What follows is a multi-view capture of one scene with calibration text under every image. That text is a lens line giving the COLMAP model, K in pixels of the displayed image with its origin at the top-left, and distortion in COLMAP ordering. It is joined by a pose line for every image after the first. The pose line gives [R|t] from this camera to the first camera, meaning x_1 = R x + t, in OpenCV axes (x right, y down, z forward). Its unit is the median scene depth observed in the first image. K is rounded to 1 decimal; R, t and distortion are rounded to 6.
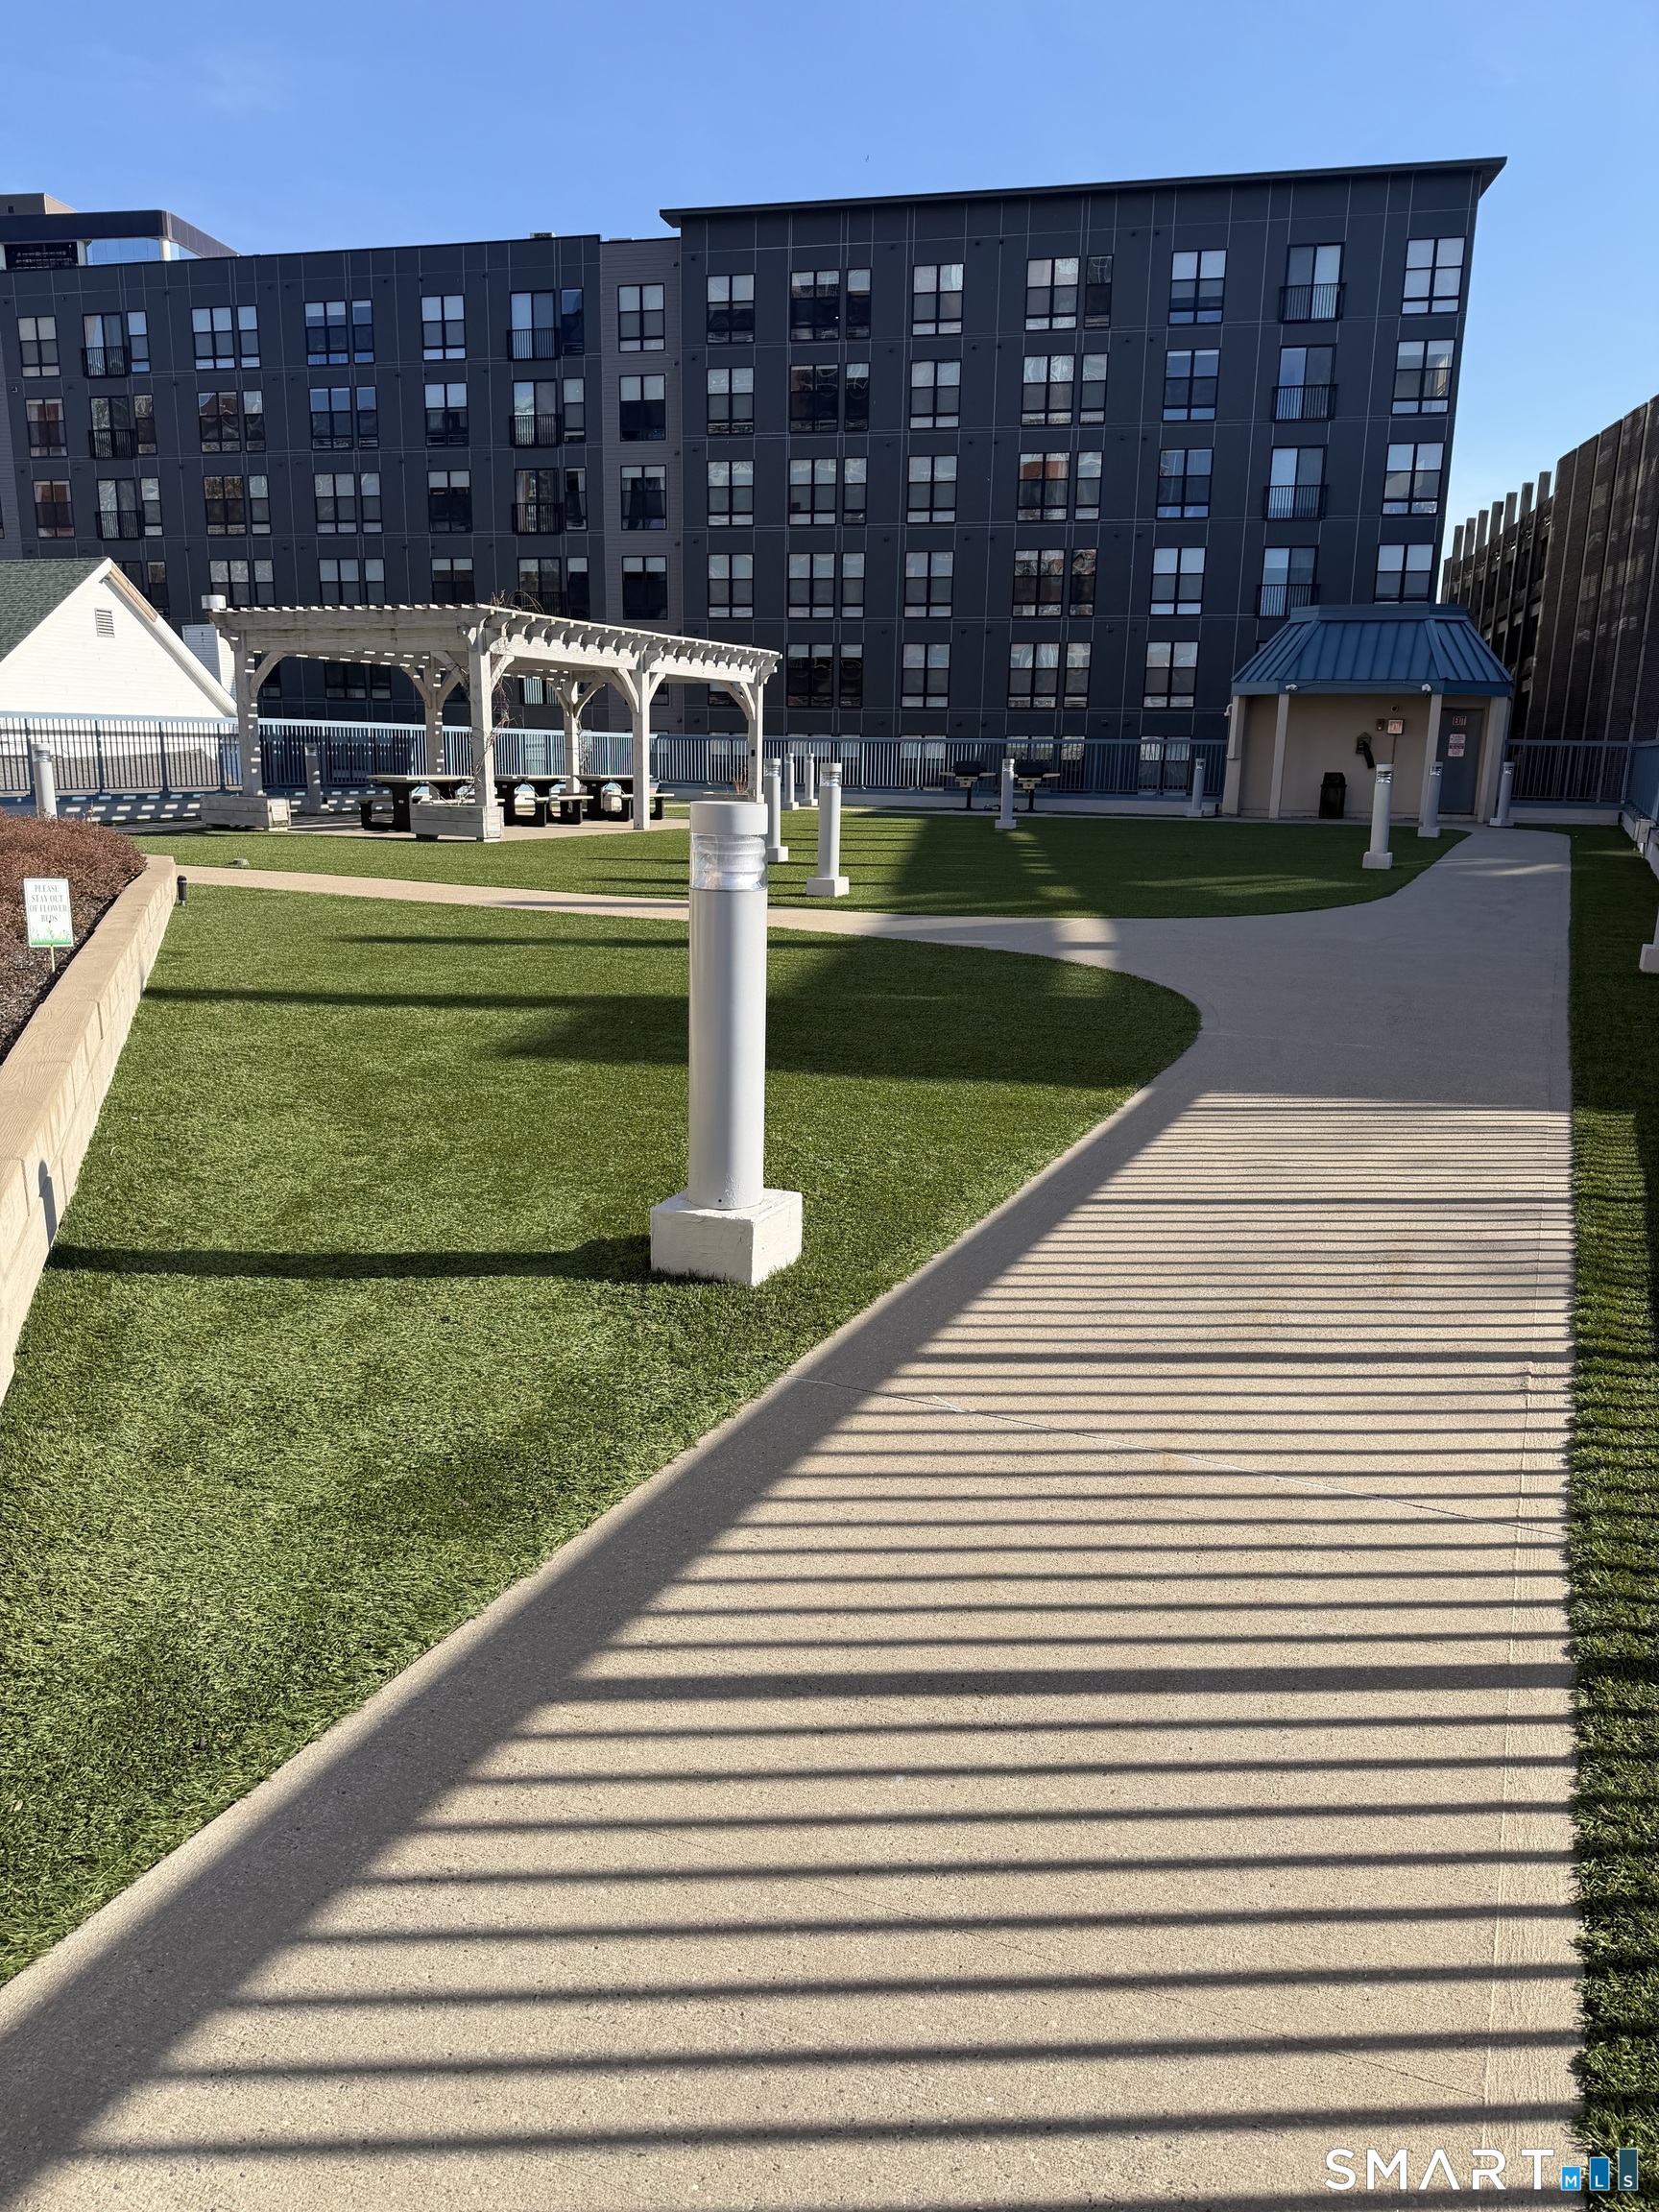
lens RADIAL K [[1546.9, 0, 824.0], [0, 1546.9, 1105.8], [0, 0, 1]] dist [0.001409, -0.005772]
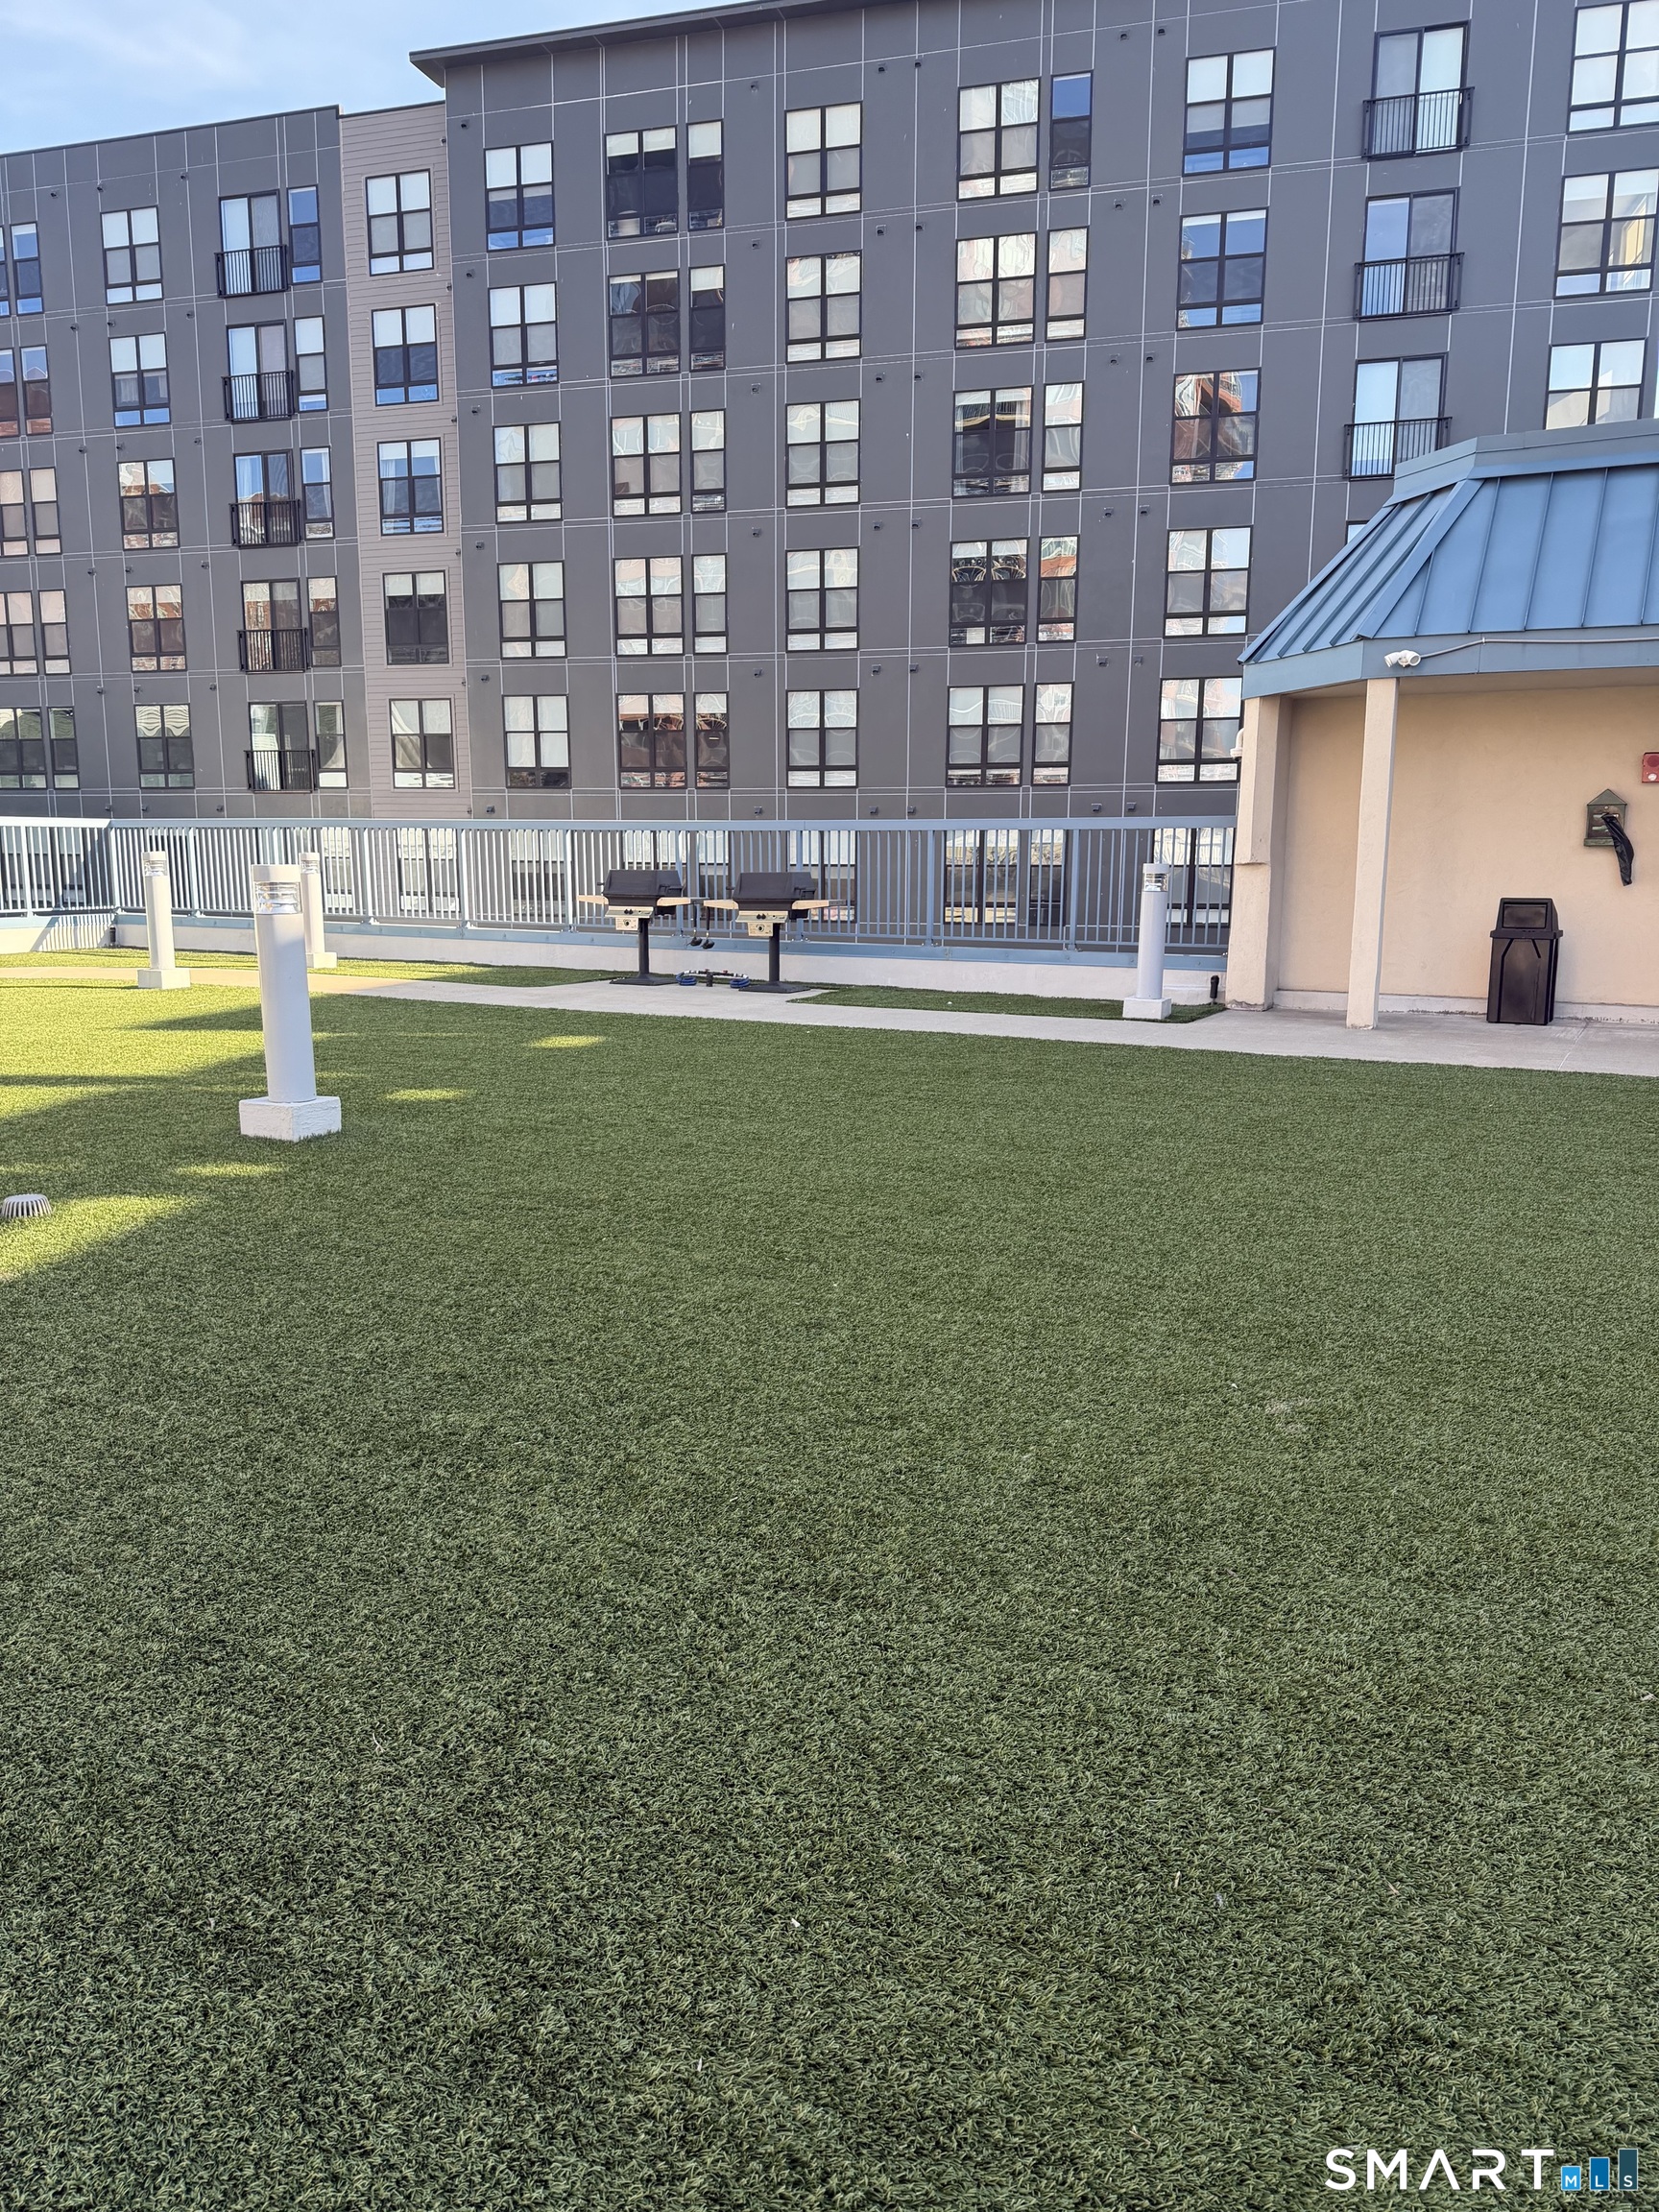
lens RADIAL K [[1546.9, 0, 834.9], [0, 1546.9, 1107.6], [0, 0, 1]] dist [0.001409, -0.005772]
pose [[0.998357, -0.001831, -0.057263, 0.110883], [-0.001843, 0.997945, -0.064043, -0.083880], [0.057262, 0.064043, 0.996303, 0.371942]]
